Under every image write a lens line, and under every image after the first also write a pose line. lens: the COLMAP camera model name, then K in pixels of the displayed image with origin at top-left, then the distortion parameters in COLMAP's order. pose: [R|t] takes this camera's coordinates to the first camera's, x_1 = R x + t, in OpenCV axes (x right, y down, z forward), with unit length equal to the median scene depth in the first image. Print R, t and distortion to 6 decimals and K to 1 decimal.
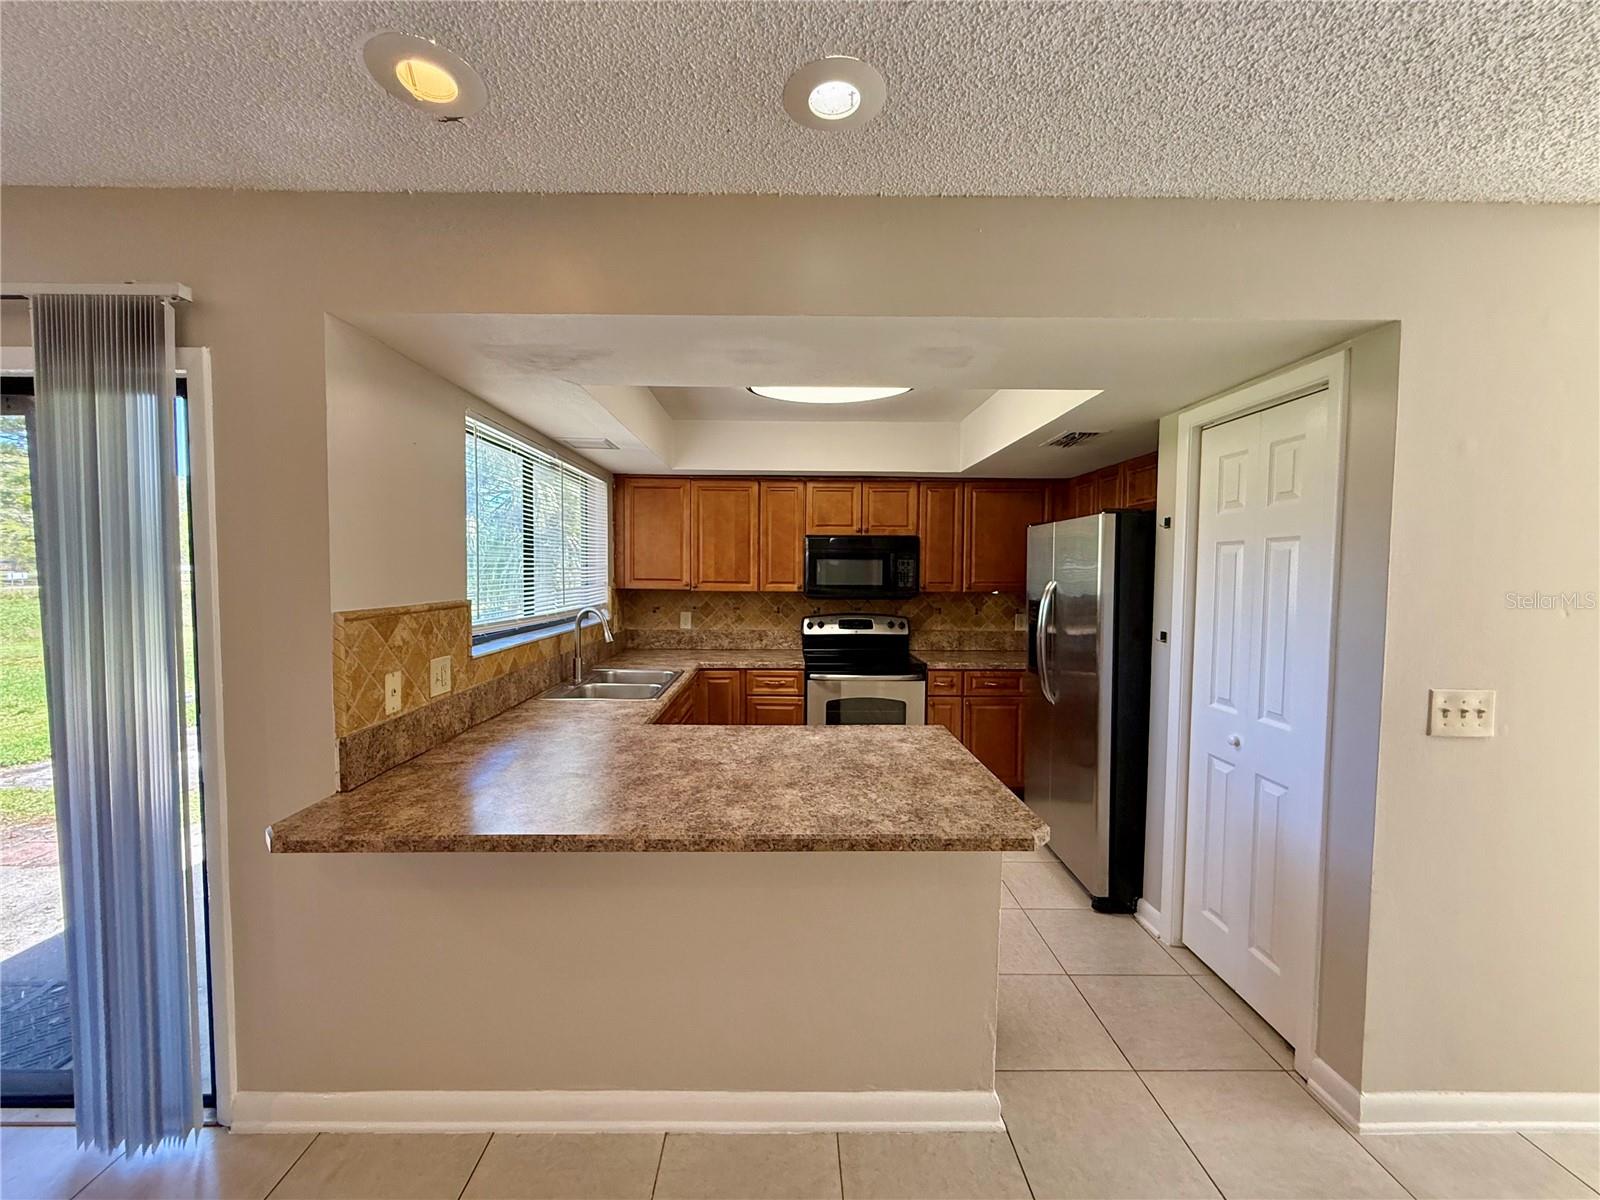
lens RADIAL K [[637.7, 0, 792.2], [0, 637.7, 600.6], [0, 0, 1]] dist [0.000228, 0.000303]
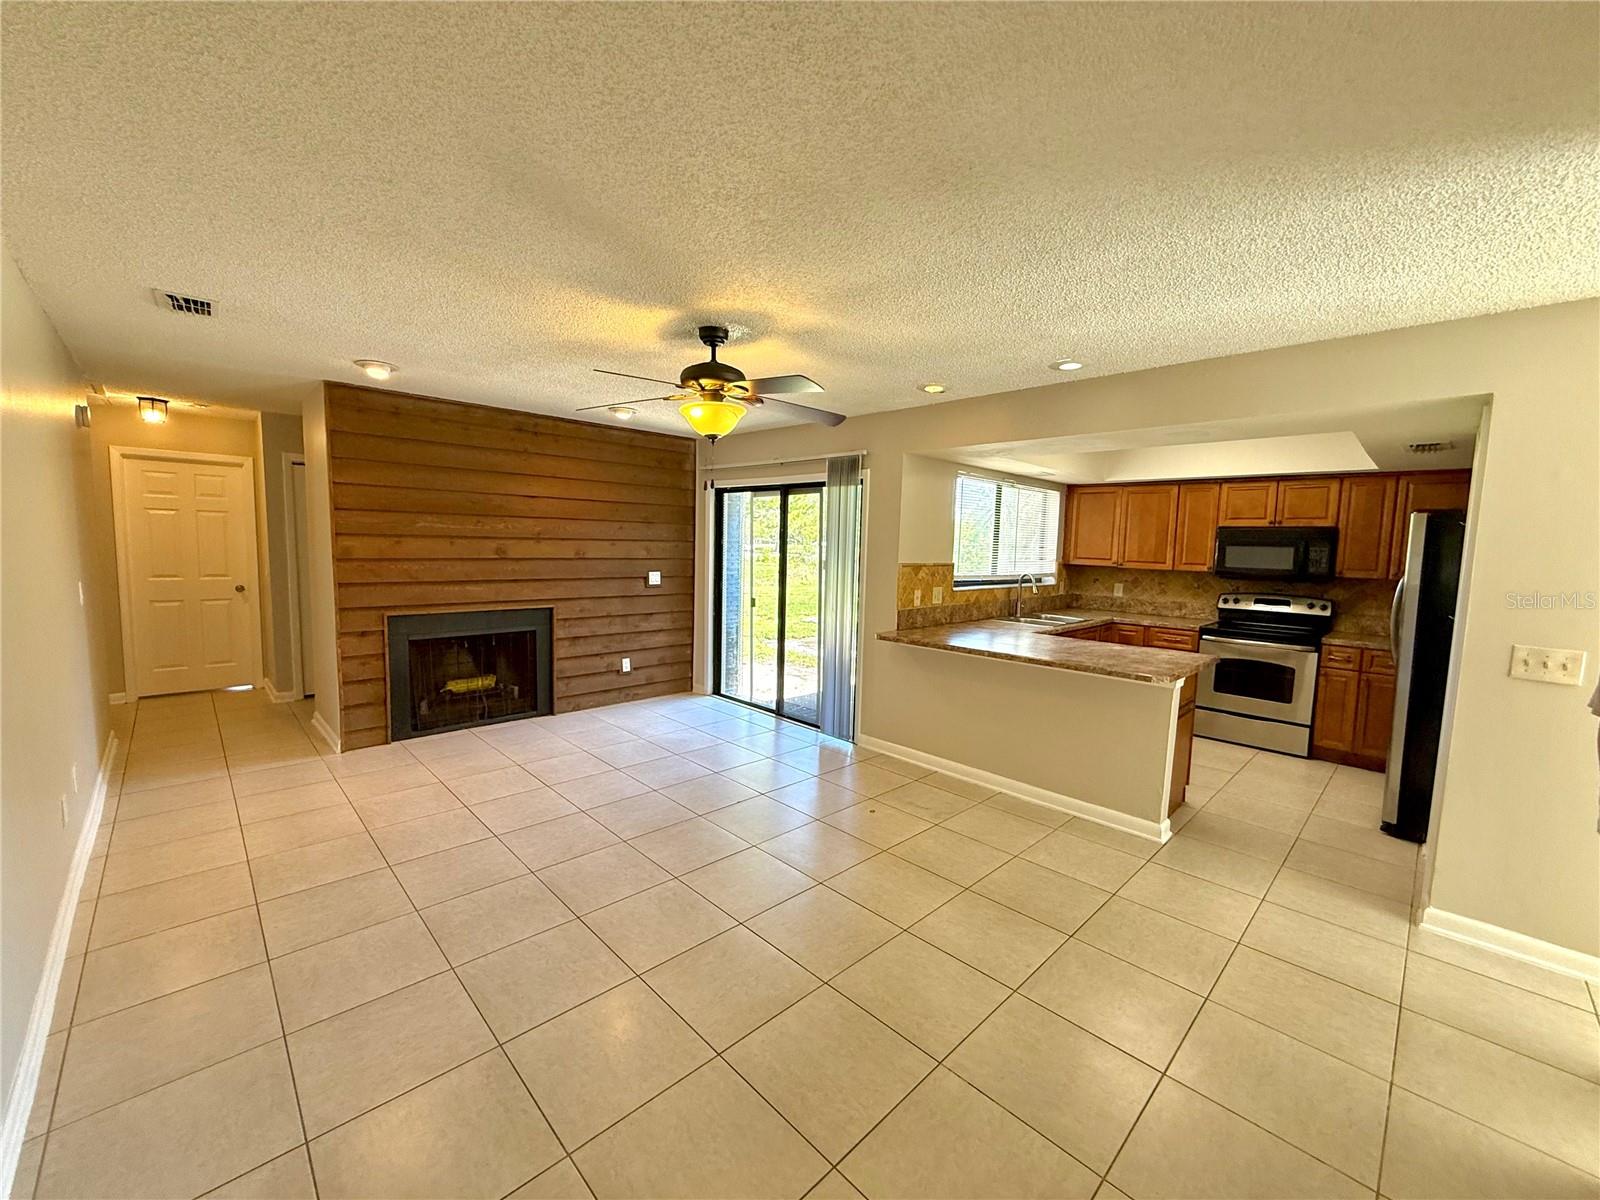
lens RADIAL K [[637.7, 0, 792.1], [0, 637.7, 598.8], [0, 0, 1]] dist [0.000228, 0.000303]
pose [[0.688267, 0.077136, -0.721345, 0.376507], [-0.057599, 0.997003, 0.051655, 0.022688], [0.723167, 0.005996, 0.690647, -0.483310]]
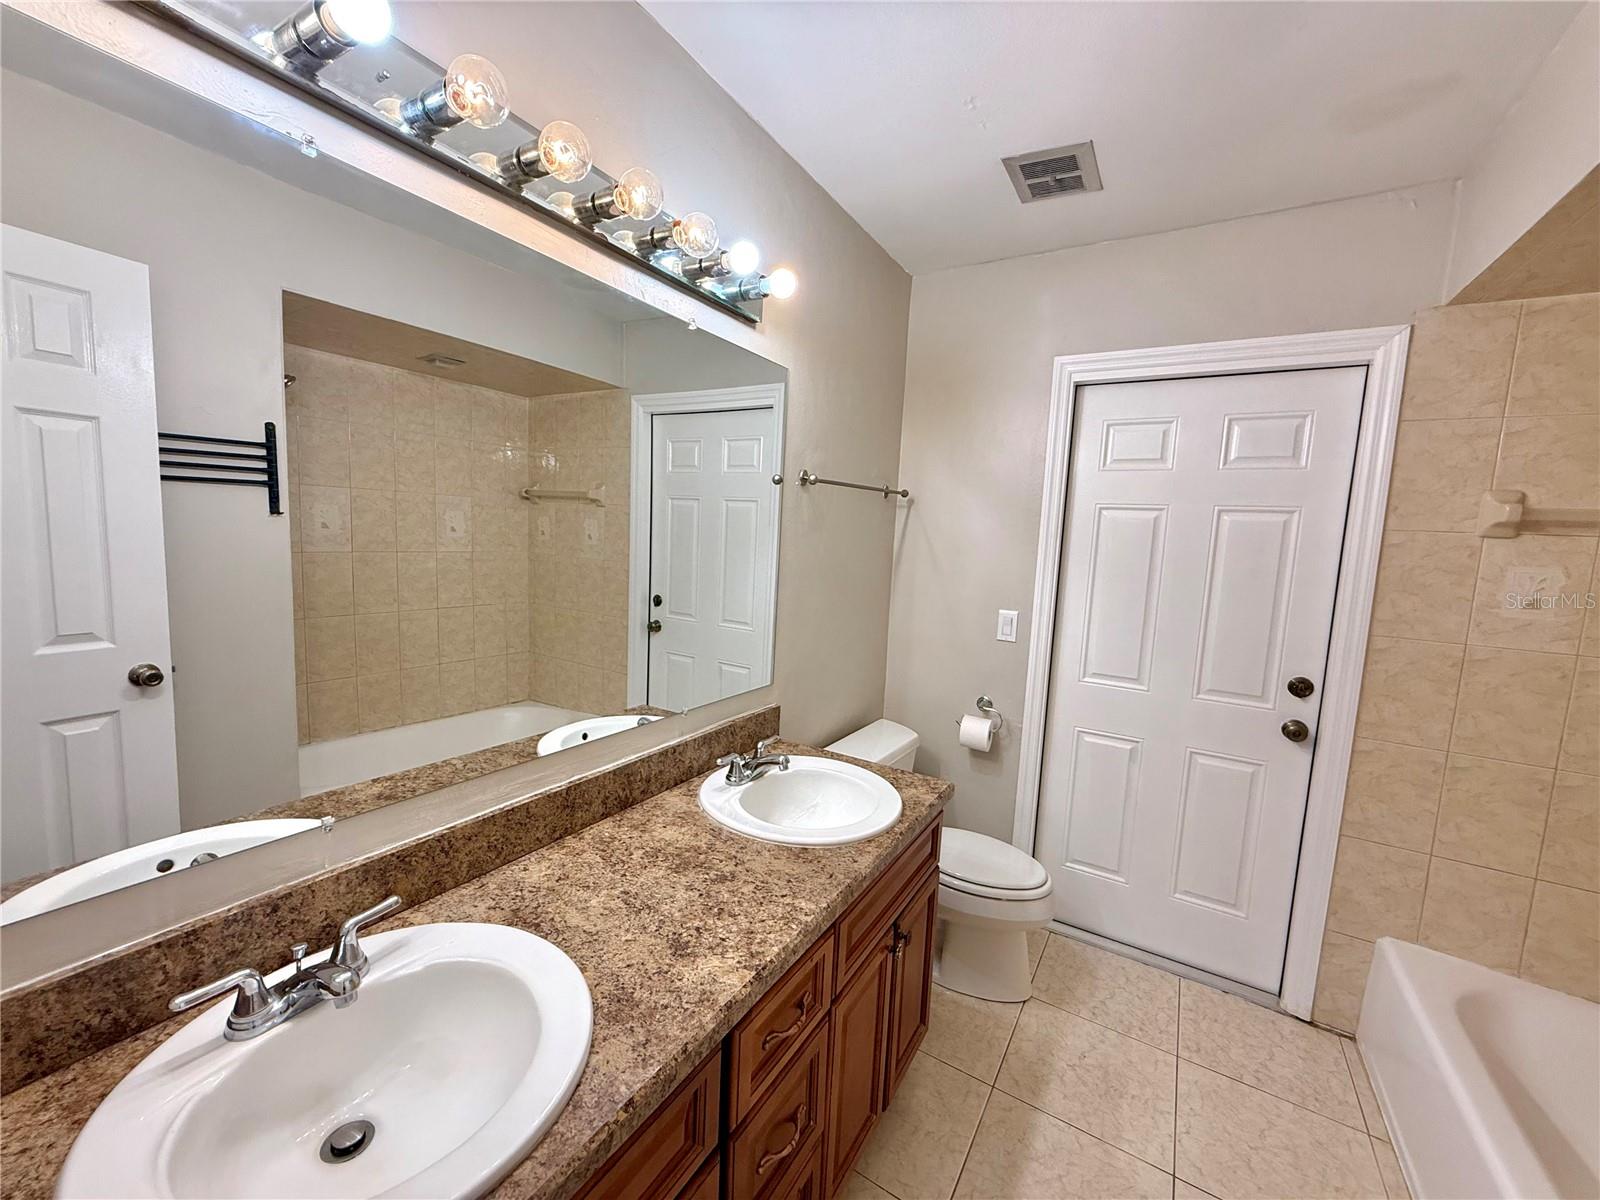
lens RADIAL K [[637.7, 0, 794.9], [0, 637.7, 604.2], [0, 0, 1]] dist [0.000228, 0.000303]
pose [[0.556275, -0.061288, 0.828735, -0.235555], [-0.005260, 0.996997, 0.077263, -0.023418], [-0.830982, -0.047338, 0.554282, 0.412546]]
